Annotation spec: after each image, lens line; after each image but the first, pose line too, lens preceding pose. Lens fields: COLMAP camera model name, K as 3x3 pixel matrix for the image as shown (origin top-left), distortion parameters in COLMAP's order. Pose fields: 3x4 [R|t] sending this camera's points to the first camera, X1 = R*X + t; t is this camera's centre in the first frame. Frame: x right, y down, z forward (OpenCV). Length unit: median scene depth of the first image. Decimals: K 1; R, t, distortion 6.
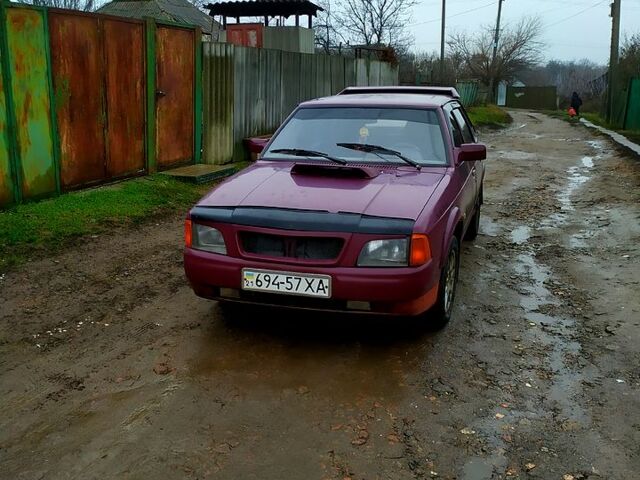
lens RADIAL K [[638.0, 0, 320.0], [0, 638.0, 240.0], [0, 0, 1]] dist [0.046290, -0.025530]
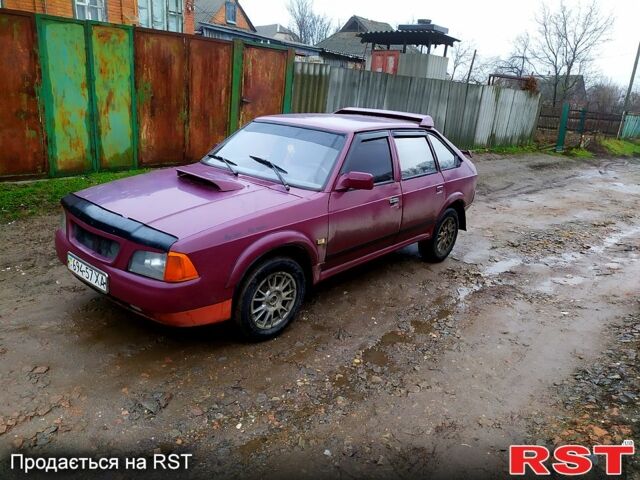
lens RADIAL K [[479.6, 0, 320.0], [0, 479.6, 240.0], [0, 0, 1]] dist [0.058713, -0.046407]
pose [[0.918424, 0.181506, -0.351500, 0.313061], [-0.165276, 0.983321, 0.075920, -0.061710], [0.359417, -0.011632, 0.933104, 0.178209]]
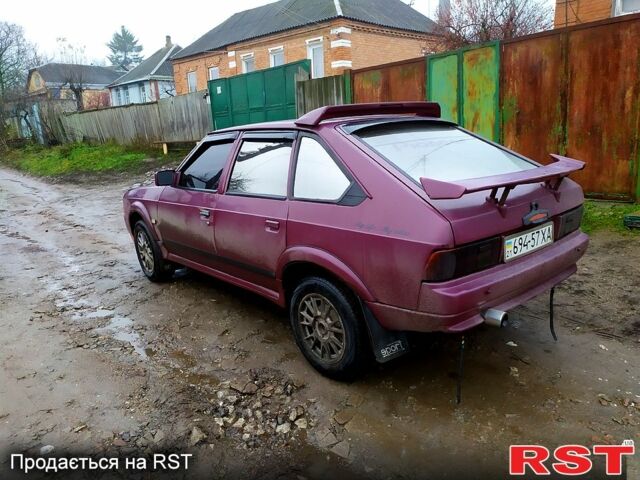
lens RADIAL K [[479.6, 0, 320.0], [0, 479.6, 240.0], [0, 0, 1]] dist [0.058713, -0.046407]
pose [[-0.525305, 0.226465, -0.820224, 0.538339], [-0.153913, 0.922746, 0.353343, -0.249143], [0.836878, 0.311856, -0.449868, 1.095555]]
